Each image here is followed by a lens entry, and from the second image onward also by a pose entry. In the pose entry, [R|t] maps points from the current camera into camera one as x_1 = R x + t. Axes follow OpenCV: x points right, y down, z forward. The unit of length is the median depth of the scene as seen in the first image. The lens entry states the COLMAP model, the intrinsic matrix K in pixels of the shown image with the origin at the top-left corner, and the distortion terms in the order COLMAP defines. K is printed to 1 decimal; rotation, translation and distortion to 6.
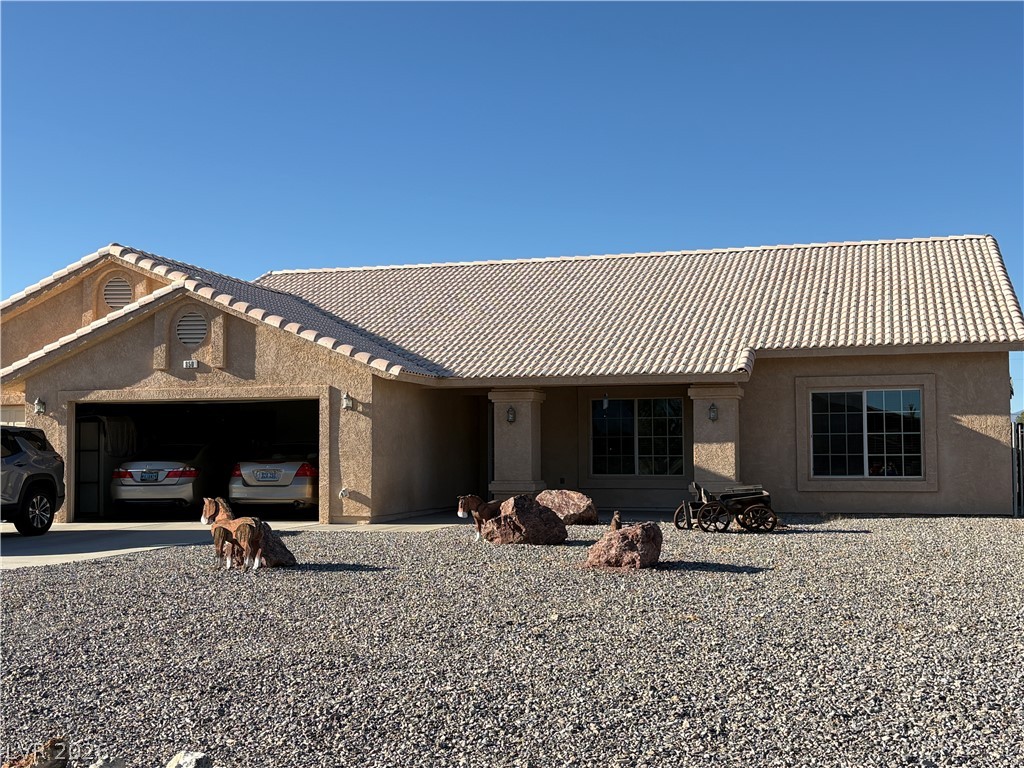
lens RADIAL K [[1279.1, 0, 512.0], [0, 1279.1, 384.0], [0, 0, 1]] dist [0.009710, 0.007412]
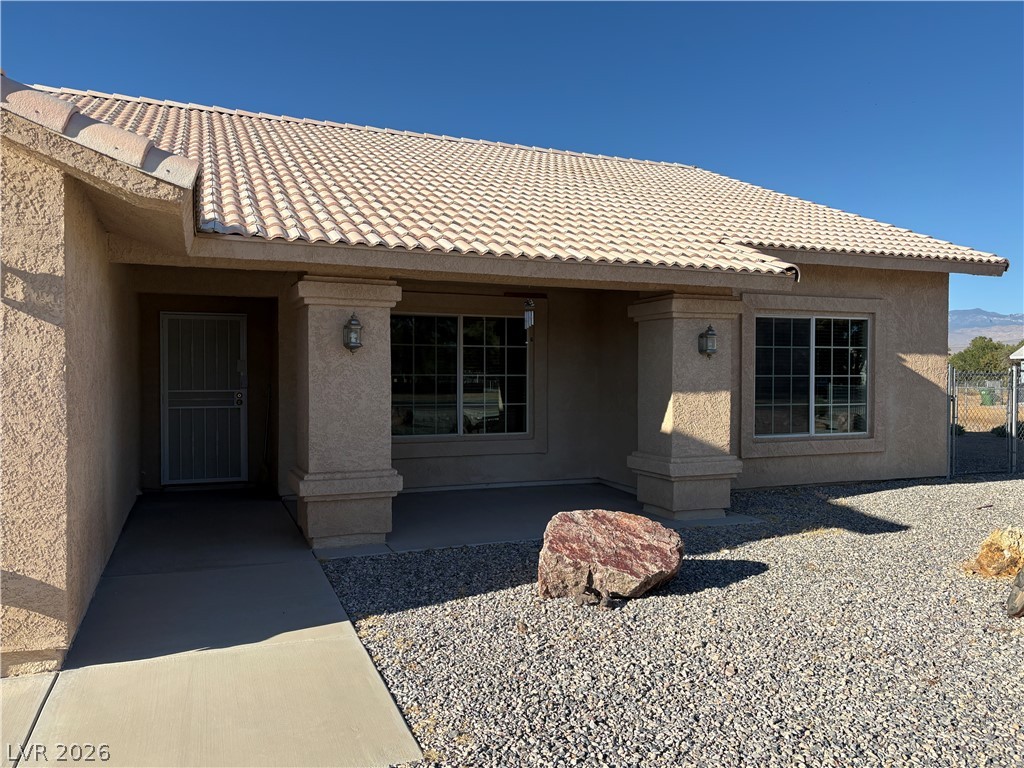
lens RADIAL K [[775.9, 0, 512.0], [0, 775.9, 384.0], [0, 0, 1]] dist [0.002432, -0.000819]
pose [[0.790684, -0.003469, 0.612214, -0.134902], [-0.042120, 0.997306, 0.060050, 0.024242], [-0.610773, -0.073267, 0.788409, 0.767284]]
